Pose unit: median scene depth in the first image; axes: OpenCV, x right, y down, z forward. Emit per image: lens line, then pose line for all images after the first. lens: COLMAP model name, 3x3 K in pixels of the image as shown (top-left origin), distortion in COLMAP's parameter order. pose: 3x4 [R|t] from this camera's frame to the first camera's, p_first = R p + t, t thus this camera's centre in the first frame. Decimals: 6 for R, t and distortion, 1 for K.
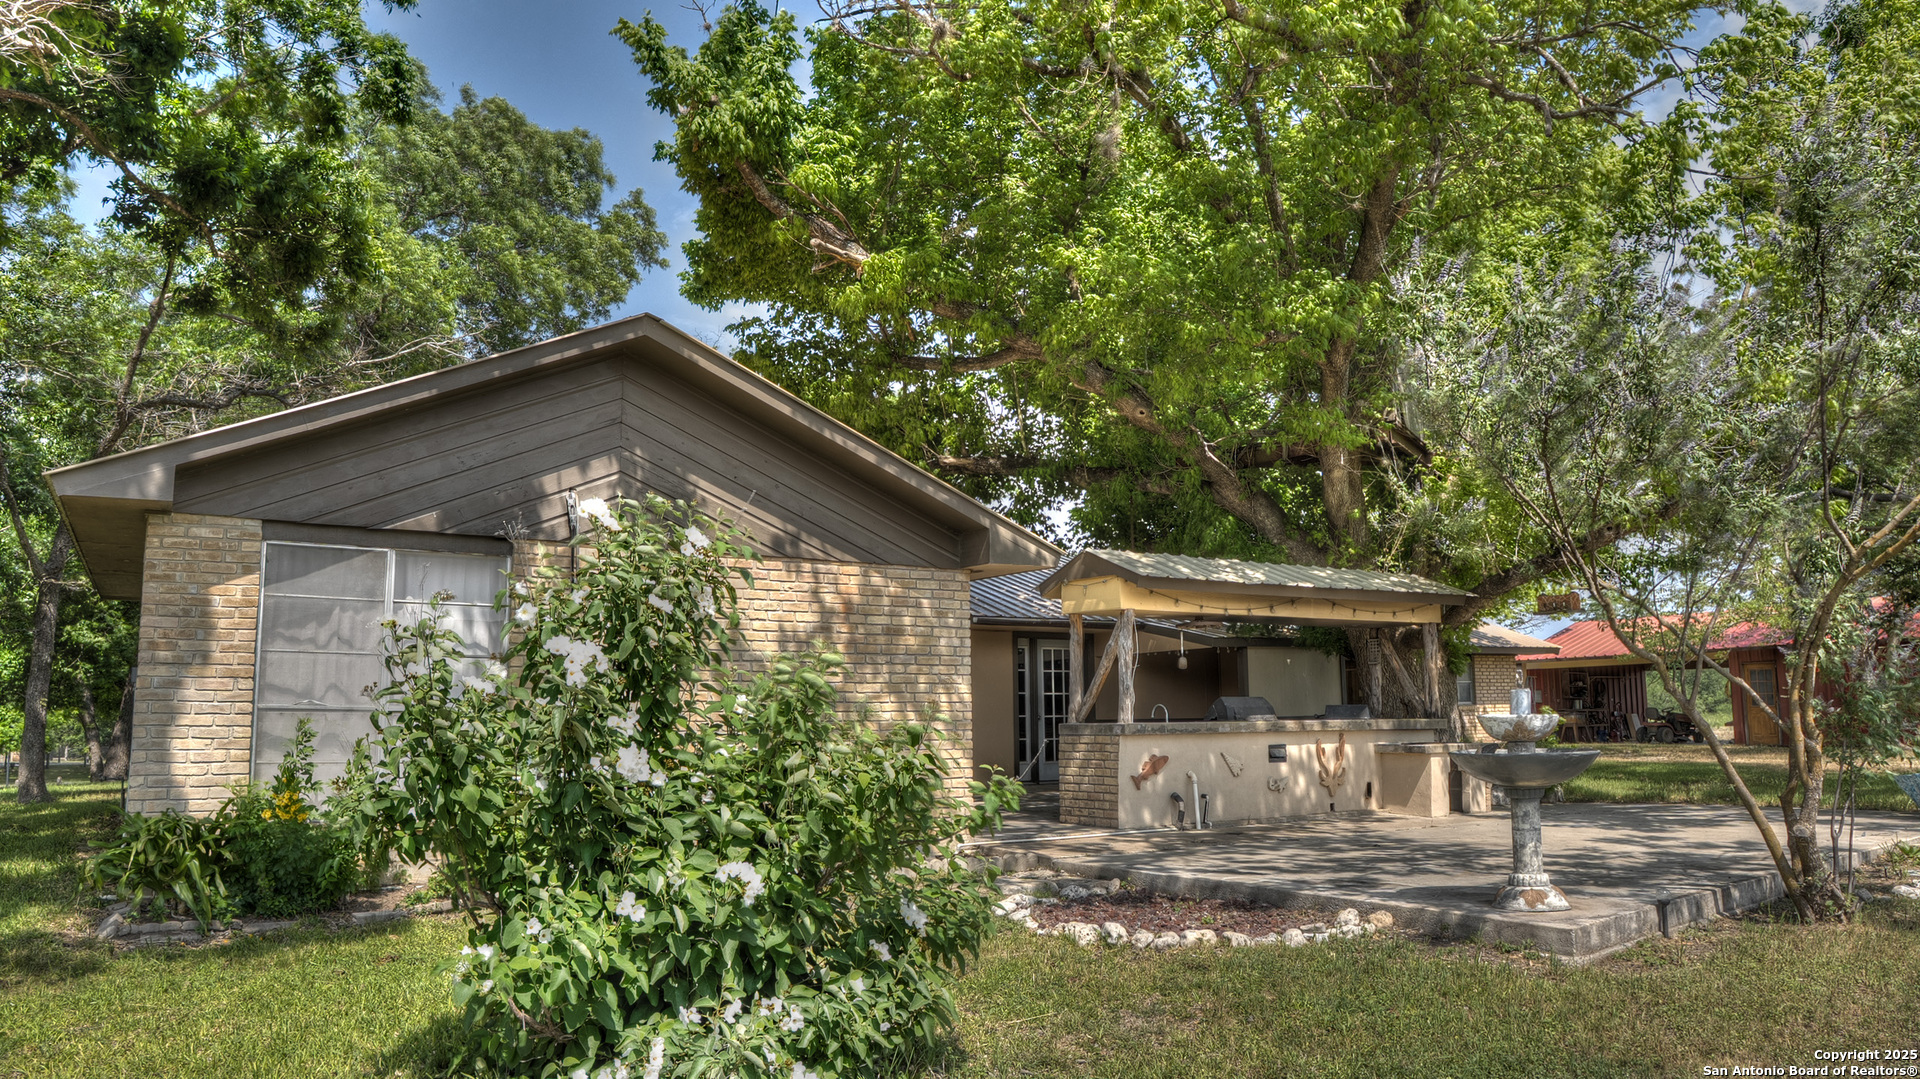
lens RADIAL K [[1375.7, 0, 988.1], [0, 1375.7, 516.8], [0, 0, 1]] dist [-0.098336, 0.059940]
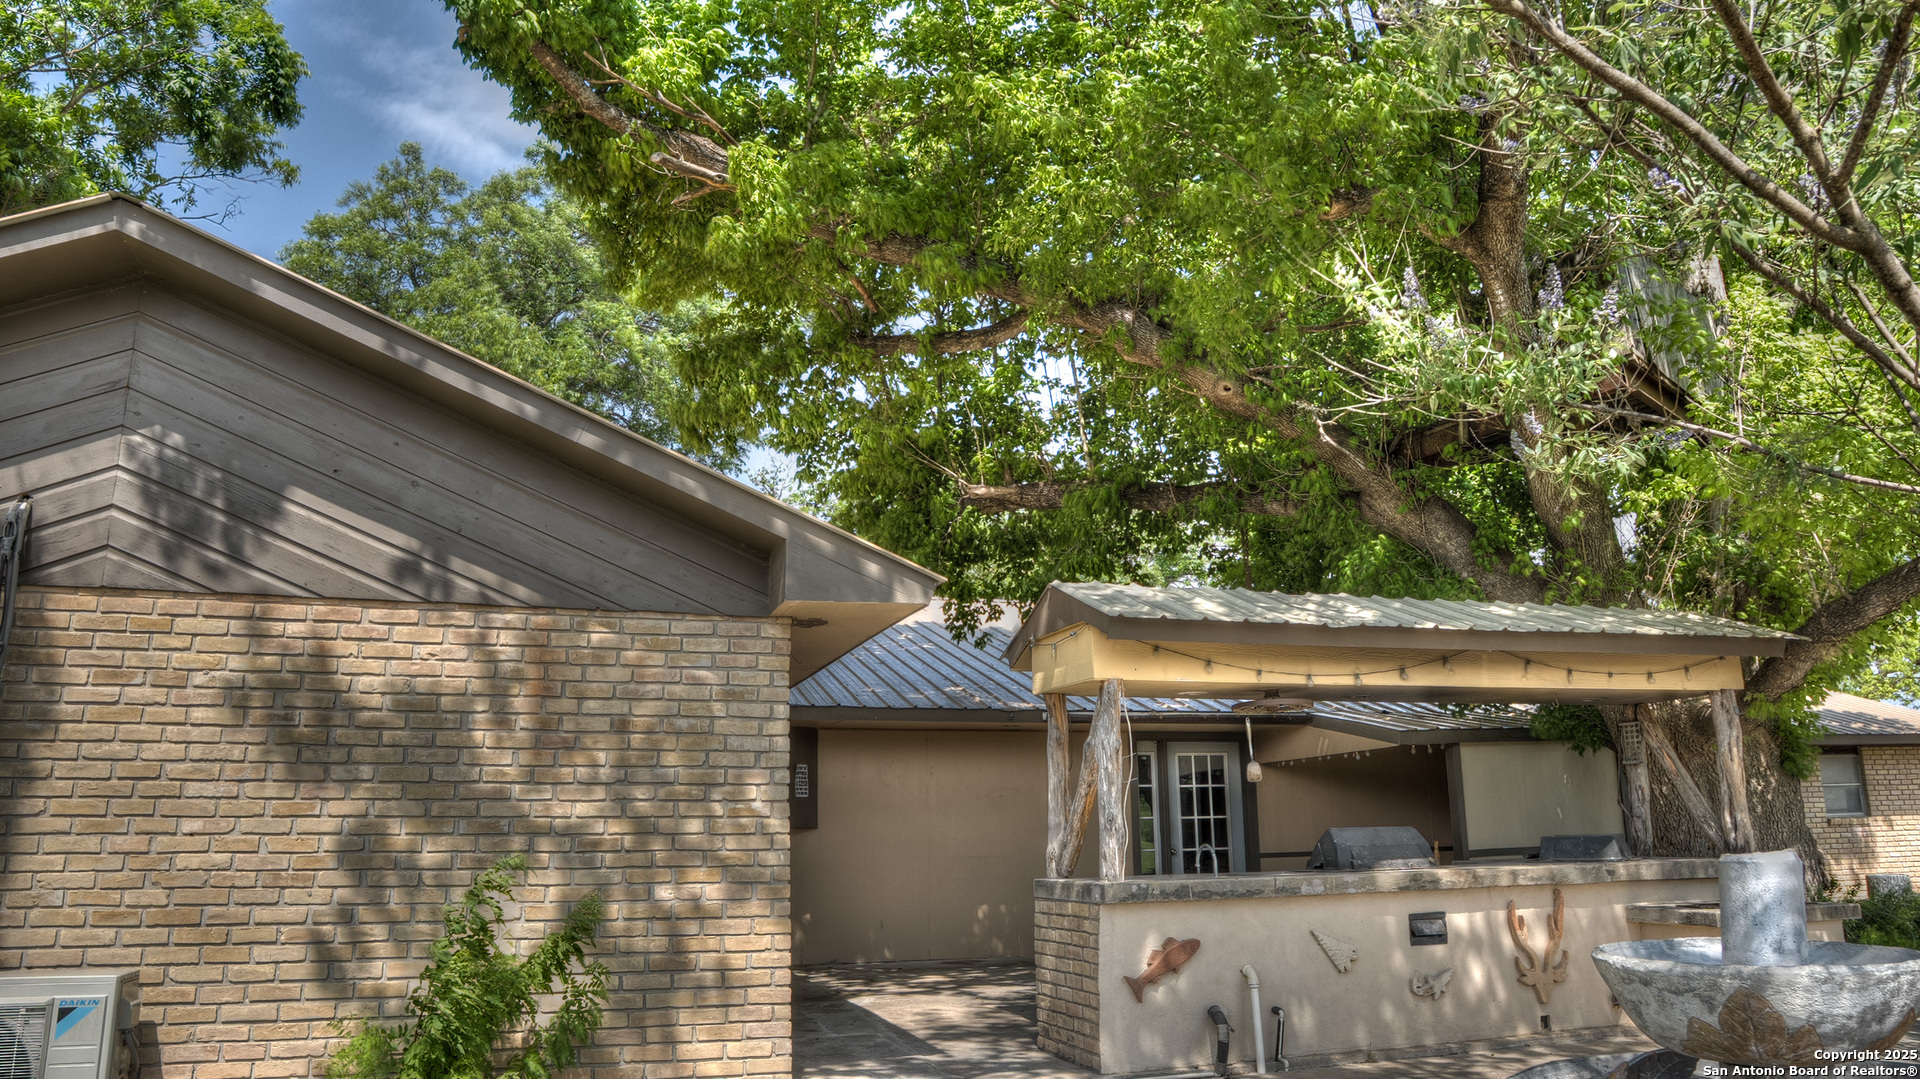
lens RADIAL K [[1375.7, 0, 968.1], [0, 1375.7, 525.6], [0, 0, 1]] dist [-0.098336, 0.059940]
pose [[0.966017, -0.065025, -0.250165, 0.177874], [0.045850, 0.995599, -0.081733, 0.043811], [0.254379, 0.067485, 0.964747, 0.397816]]
